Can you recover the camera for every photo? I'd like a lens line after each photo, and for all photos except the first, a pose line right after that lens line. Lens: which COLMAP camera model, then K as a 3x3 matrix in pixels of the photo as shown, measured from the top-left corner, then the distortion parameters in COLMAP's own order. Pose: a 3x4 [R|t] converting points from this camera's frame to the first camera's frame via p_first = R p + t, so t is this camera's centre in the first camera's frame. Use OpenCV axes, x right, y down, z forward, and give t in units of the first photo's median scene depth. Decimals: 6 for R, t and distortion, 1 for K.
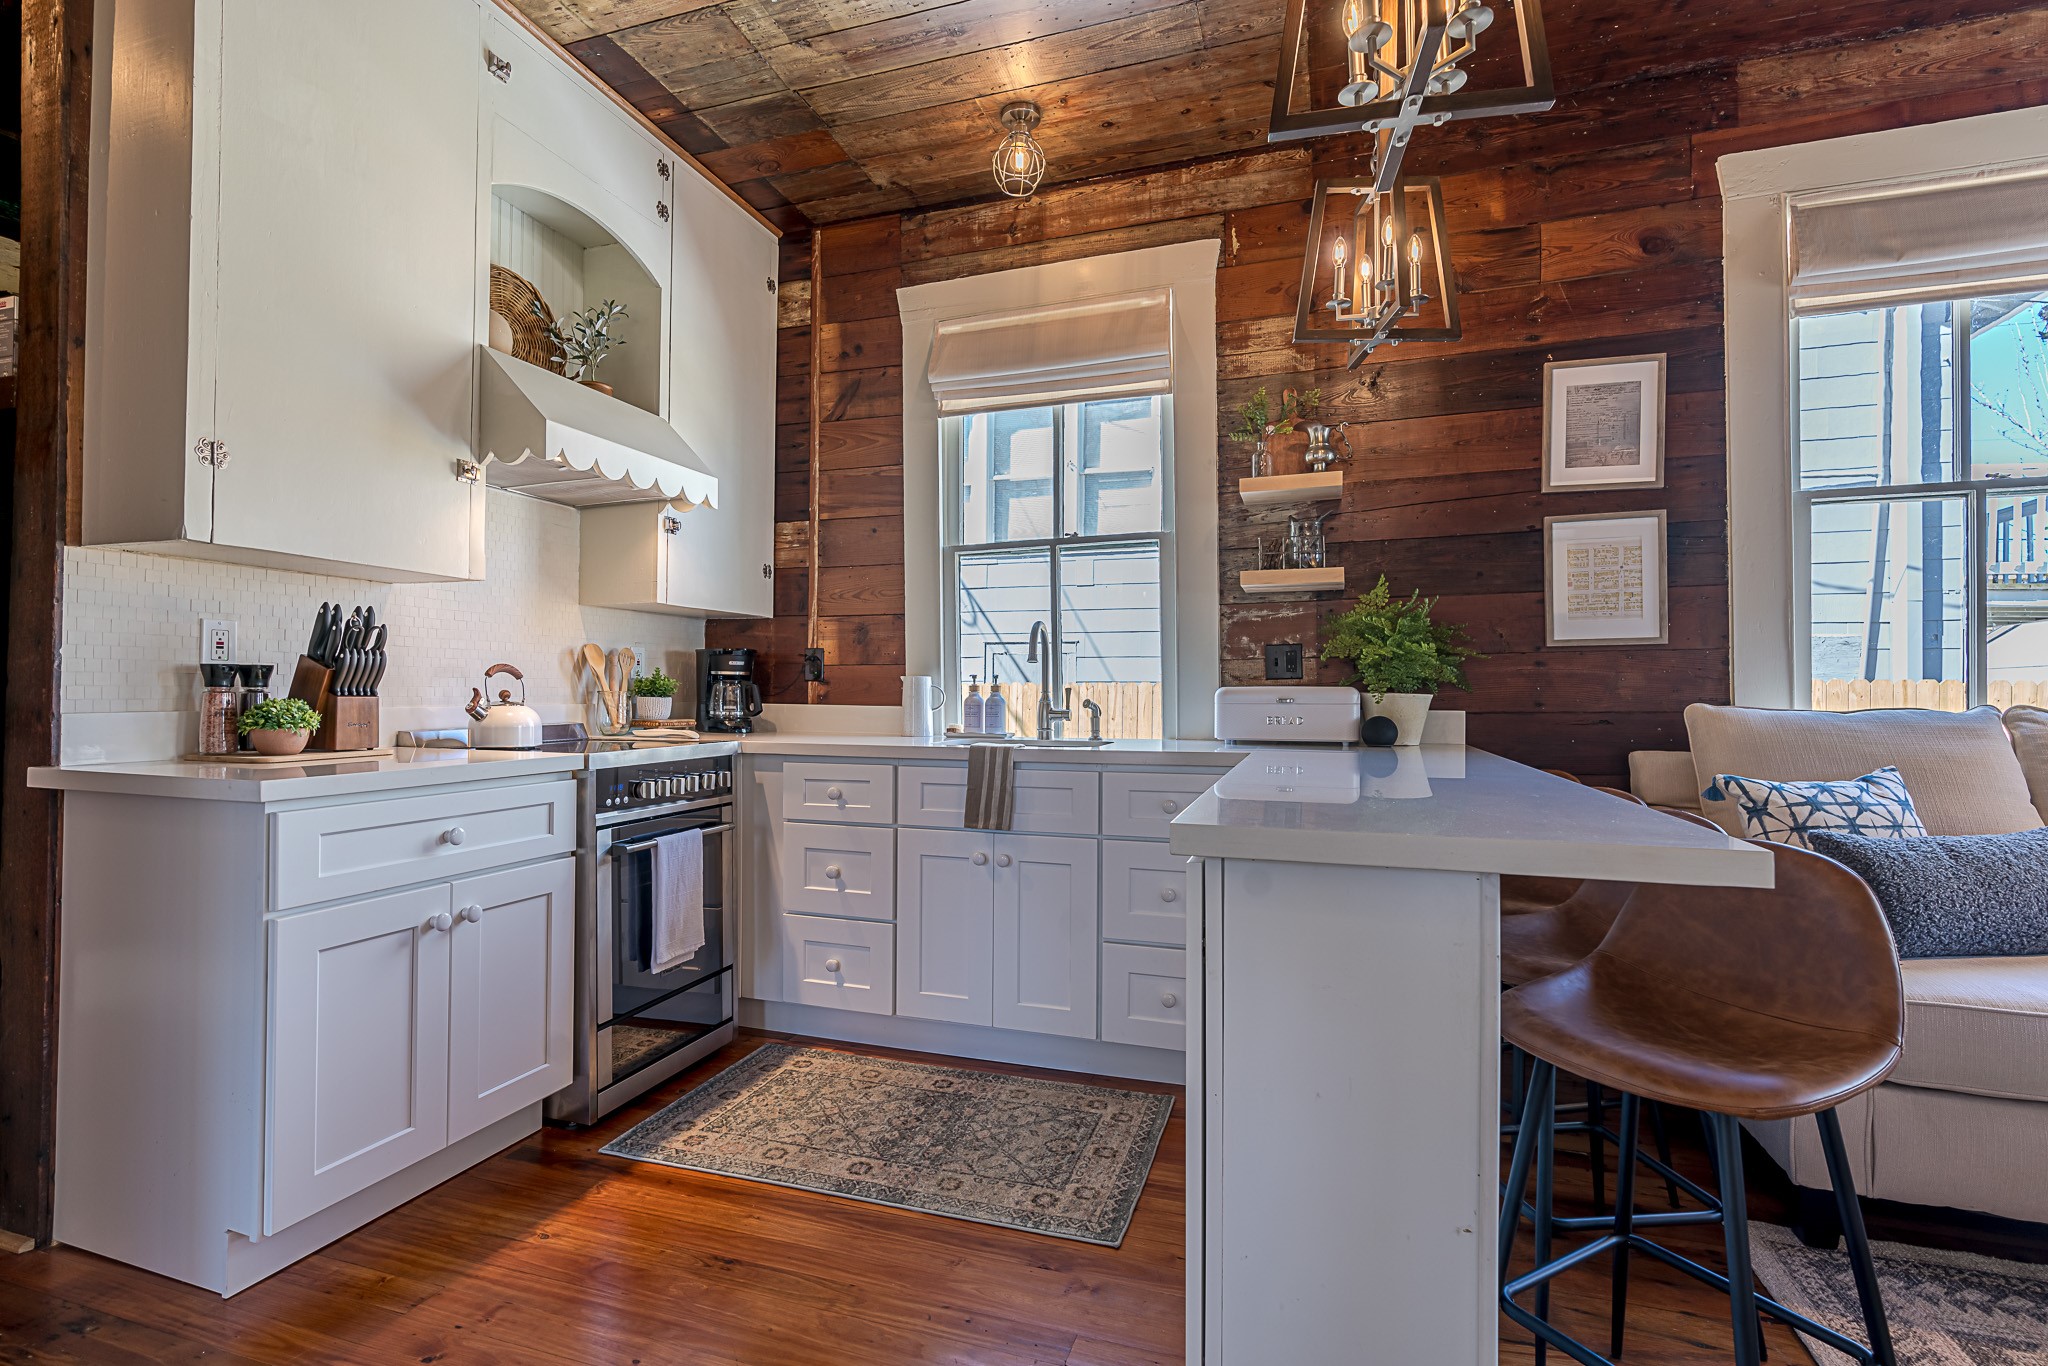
lens RADIAL K [[930.9, 0, 1018.6], [0, 930.9, 687.6], [0, 0, 1]] dist [-0.015410, 0.006658]
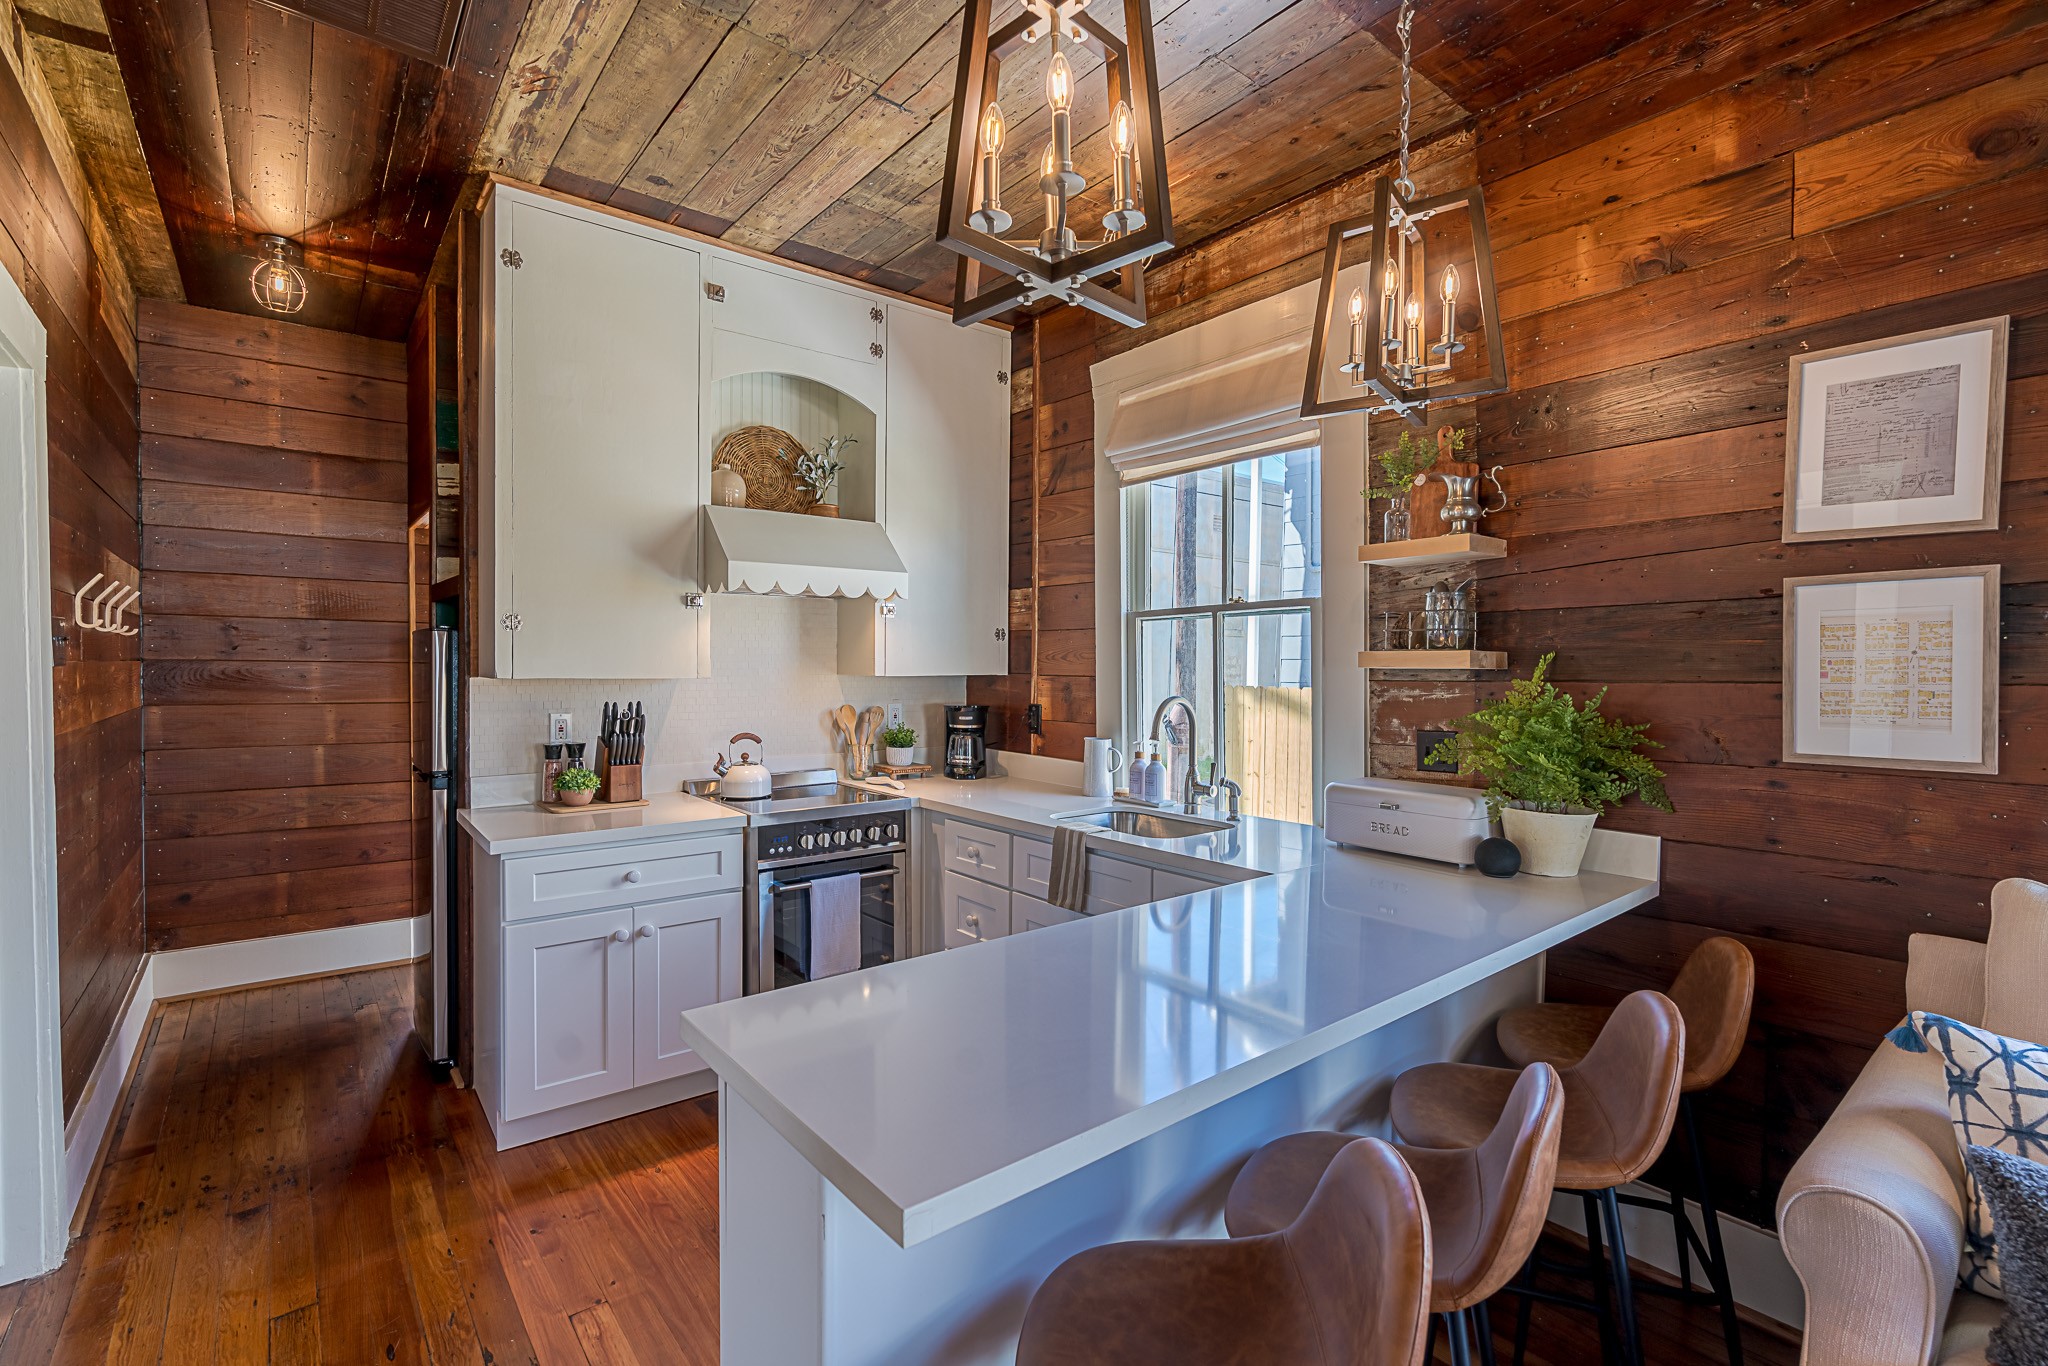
lens RADIAL K [[917.9, 0, 1019.7], [0, 917.9, 687.3], [0, 0, 1]] dist [-0.013979, 0.005666]
pose [[0.838013, 0.016699, -0.545395, 0.437611], [-0.000124, 0.999537, 0.030412, -0.116112], [0.545650, -0.025418, 0.837627, 0.096948]]
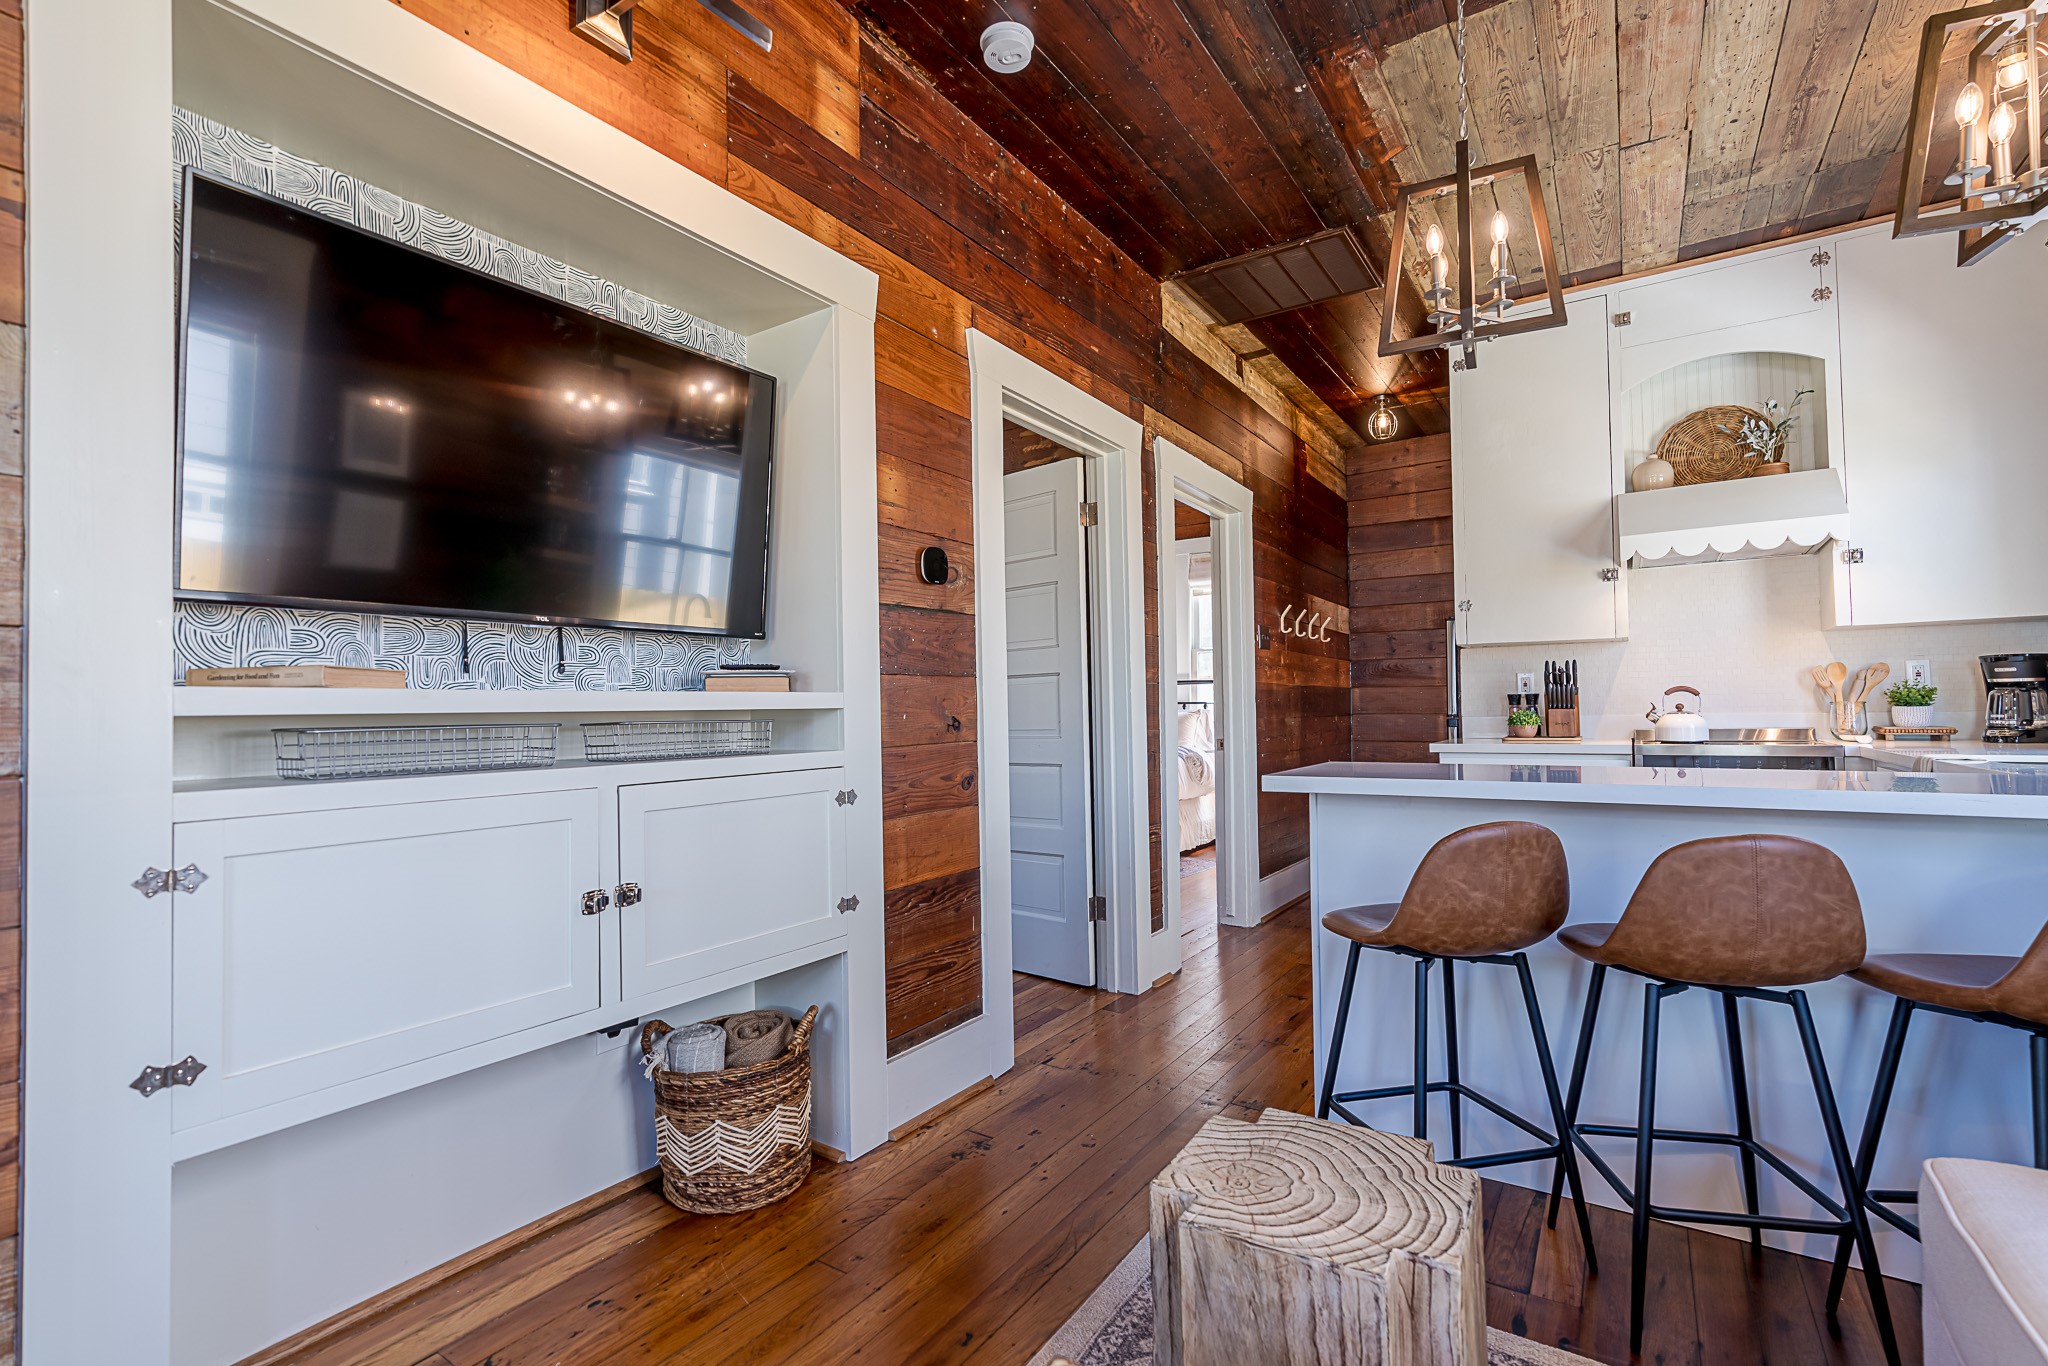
lens RADIAL K [[917.9, 0, 1019.7], [0, 917.9, 687.3], [0, 0, 1]] dist [-0.013979, 0.005666]
pose [[-0.271685, -0.026844, -0.962012, 1.018685], [0.018167, 0.999290, -0.033015, 0.005193], [0.962215, -0.026447, -0.271004, 0.326744]]
